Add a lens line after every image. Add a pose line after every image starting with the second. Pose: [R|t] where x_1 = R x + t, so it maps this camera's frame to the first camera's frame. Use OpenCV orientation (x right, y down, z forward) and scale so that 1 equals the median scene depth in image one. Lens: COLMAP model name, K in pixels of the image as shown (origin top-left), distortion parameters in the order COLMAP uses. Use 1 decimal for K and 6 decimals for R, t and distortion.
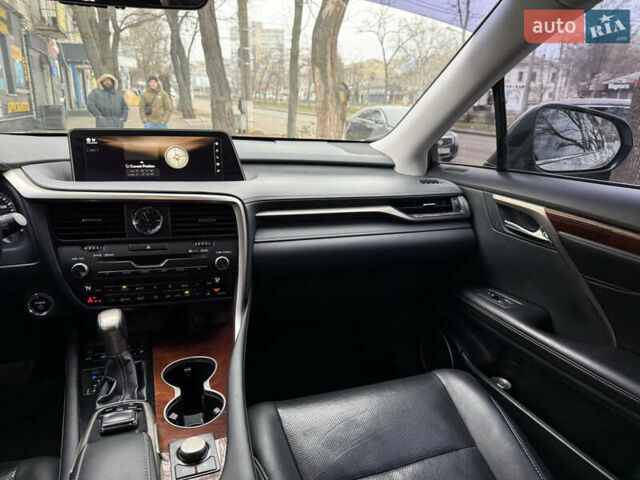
lens RADIAL K [[454.6, 0, 320.0], [0, 454.6, 240.0], [0, 0, 1]] dist [0.083090, -0.127460]
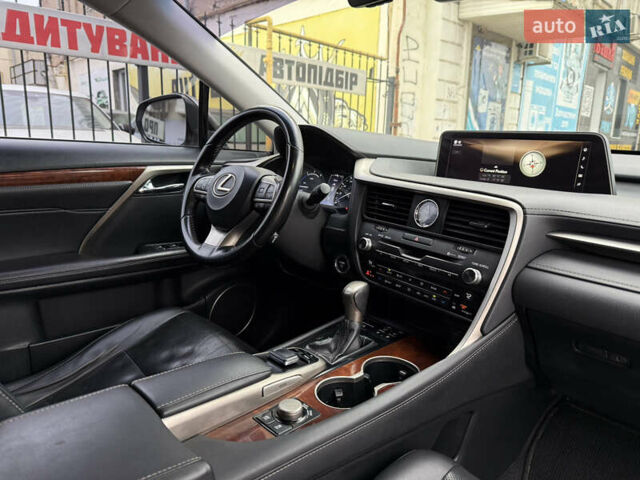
lens RADIAL K [[454.6, 0, 320.0], [0, 454.6, 240.0], [0, 0, 1]] dist [0.083090, -0.127460]
pose [[0.403885, 0.194028, -0.893997, 0.396254], [-0.276194, 0.957508, 0.083035, -0.005623], [0.872120, 0.213380, 0.440313, 0.361481]]
